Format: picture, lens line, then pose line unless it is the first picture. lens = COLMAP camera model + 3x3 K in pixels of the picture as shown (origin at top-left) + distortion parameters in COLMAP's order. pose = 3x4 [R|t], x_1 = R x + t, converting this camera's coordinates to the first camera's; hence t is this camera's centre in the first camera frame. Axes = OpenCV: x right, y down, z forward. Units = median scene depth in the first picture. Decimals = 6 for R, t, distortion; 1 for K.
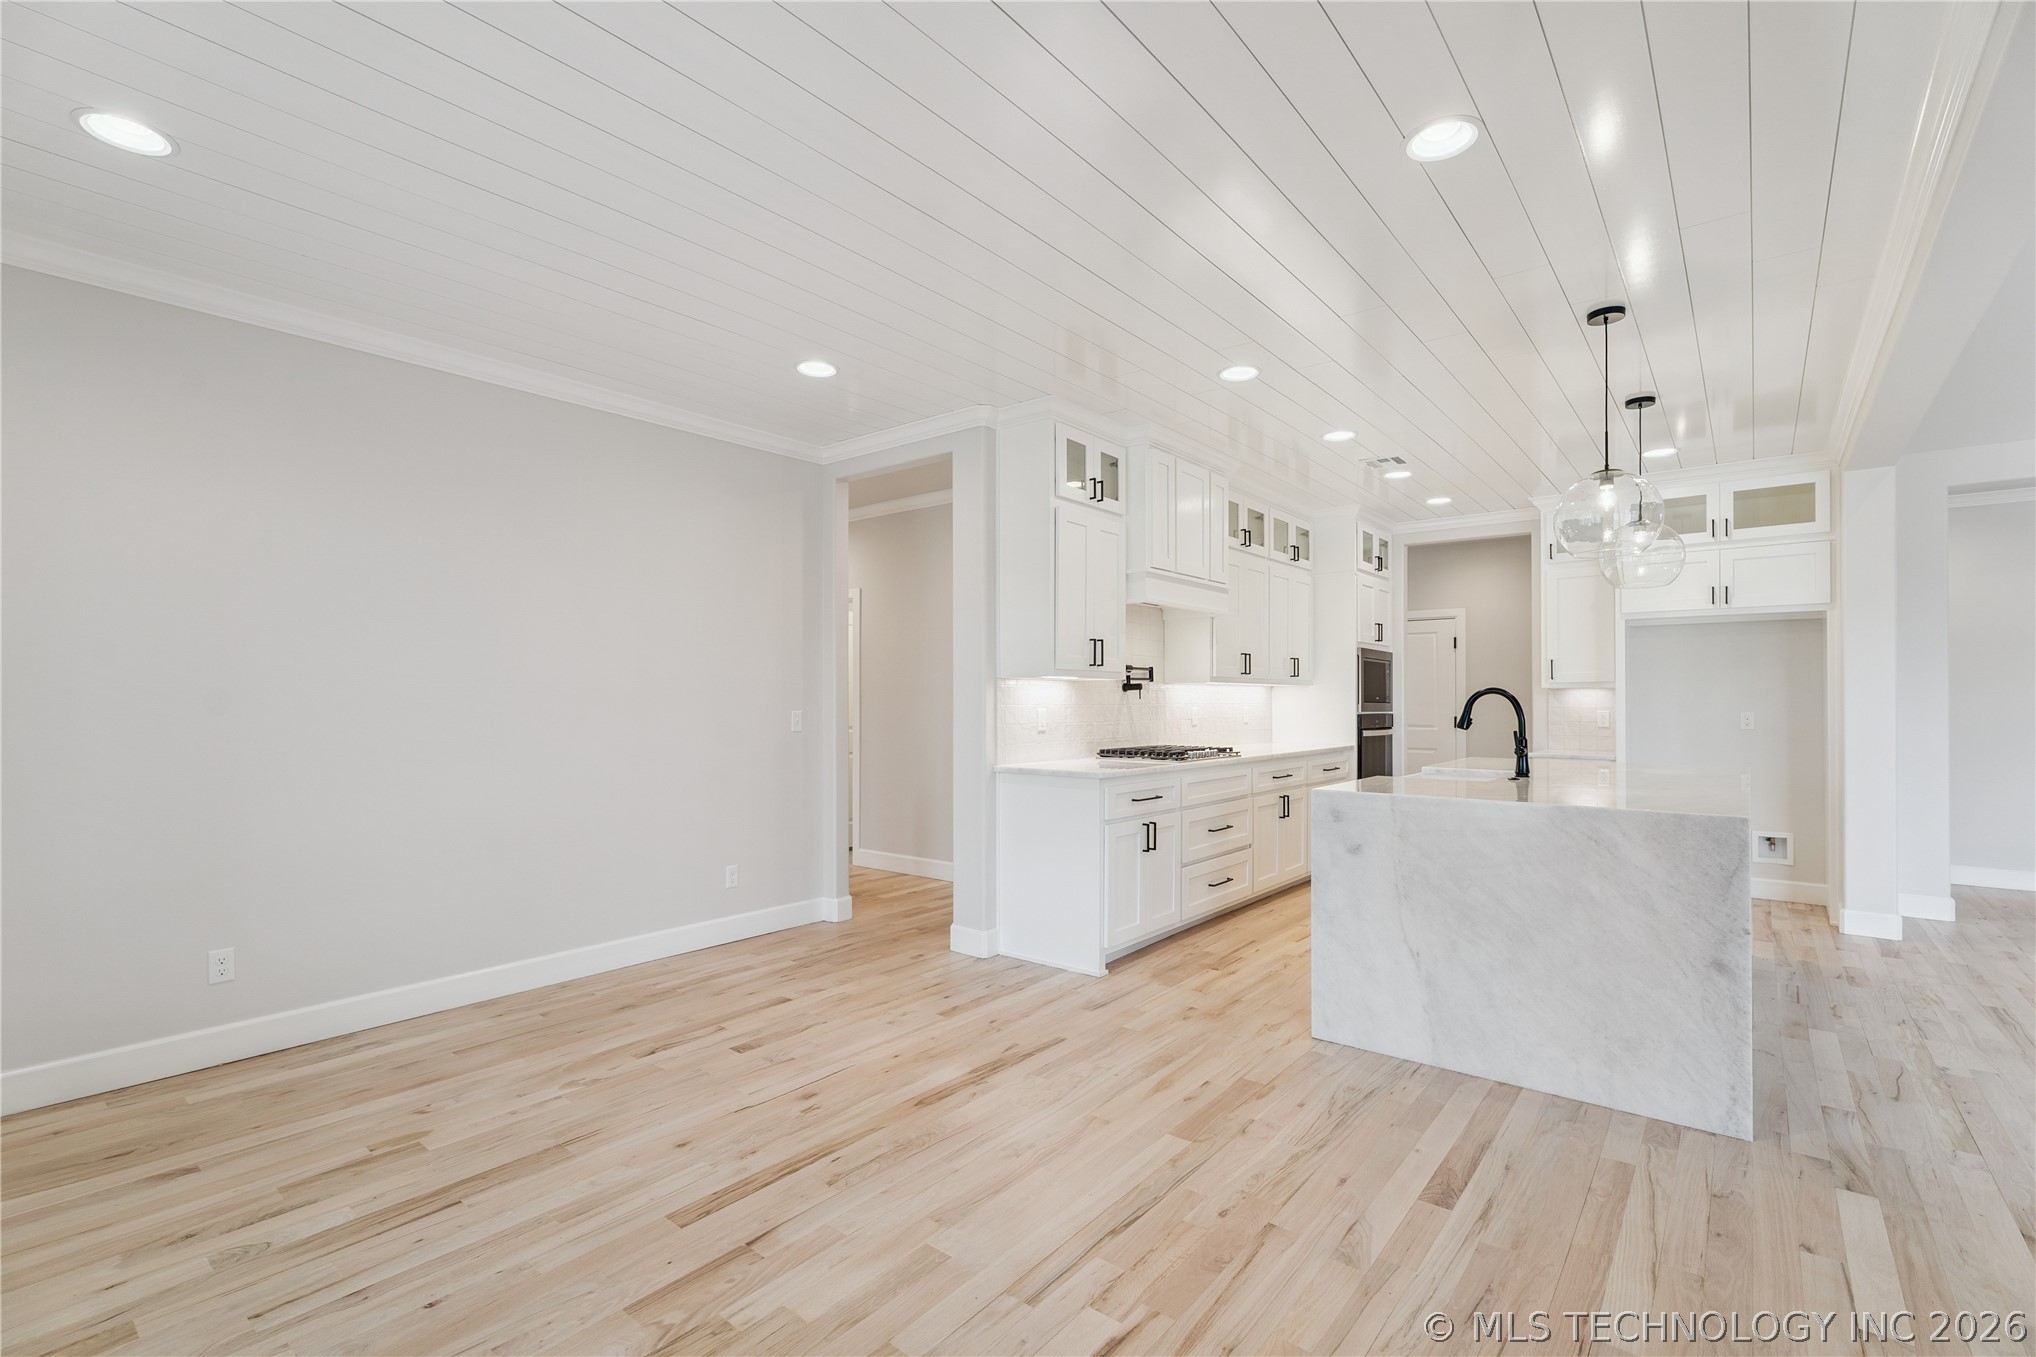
lens RADIAL K [[910.1, 0, 1020.6], [0, 910.1, 686.1], [0, 0, 1]] dist [0.000972, -0.000943]
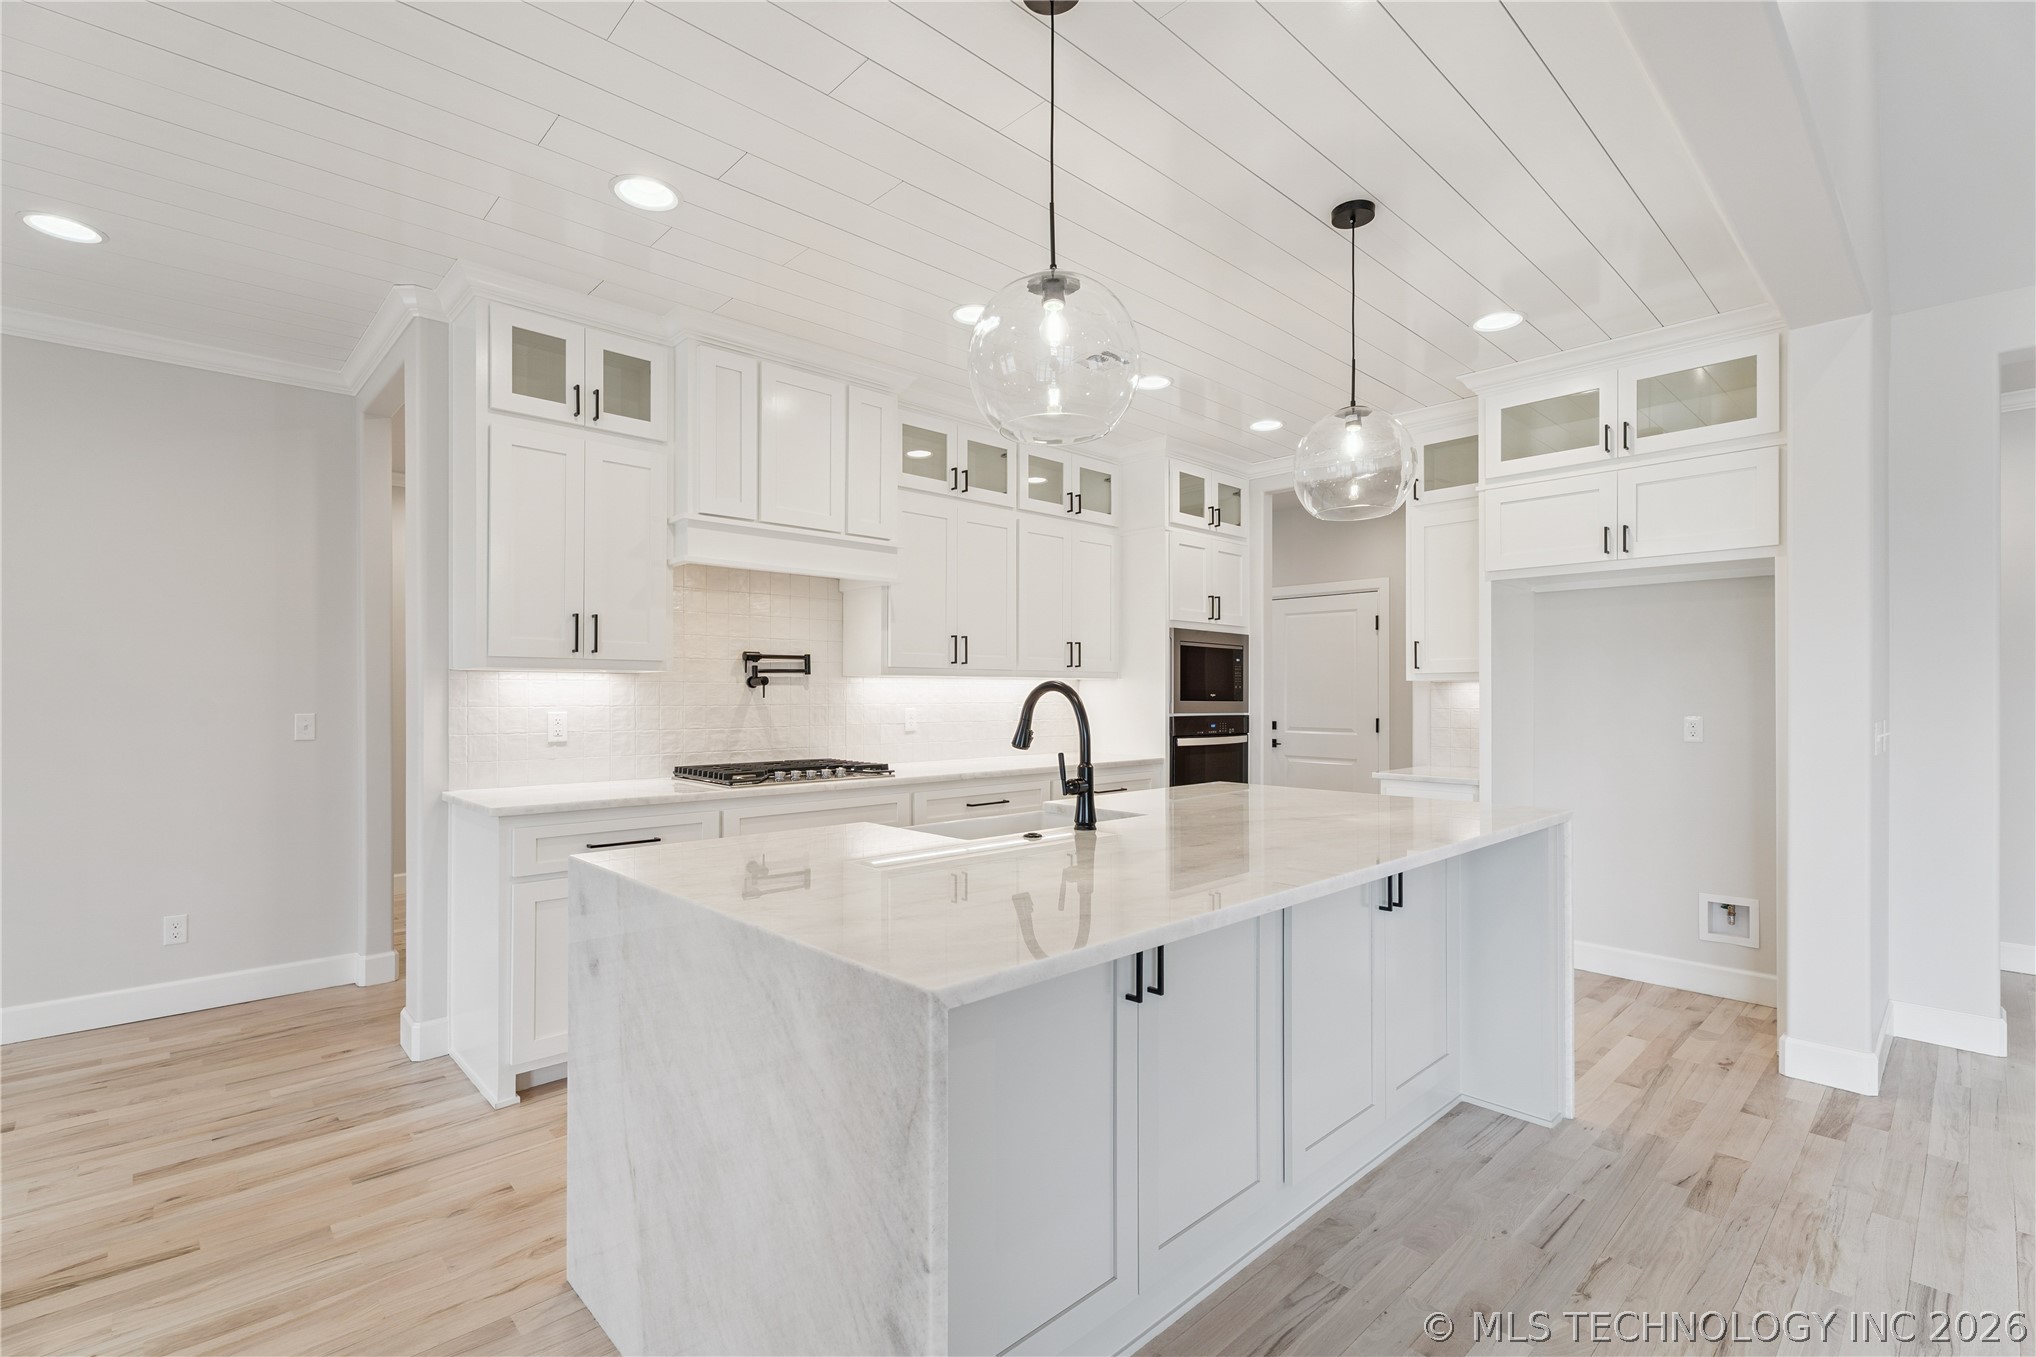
lens RADIAL K [[923.1, 0, 1021.8], [0, 923.1, 687.6], [0, 0, 1]] dist [0.000444, -0.000387]
pose [[0.991262, -0.001677, -0.131900, 0.533676], [0.002751, 0.999965, 0.007960, 0.000701], [0.131882, -0.008254, 0.991231, 0.349169]]
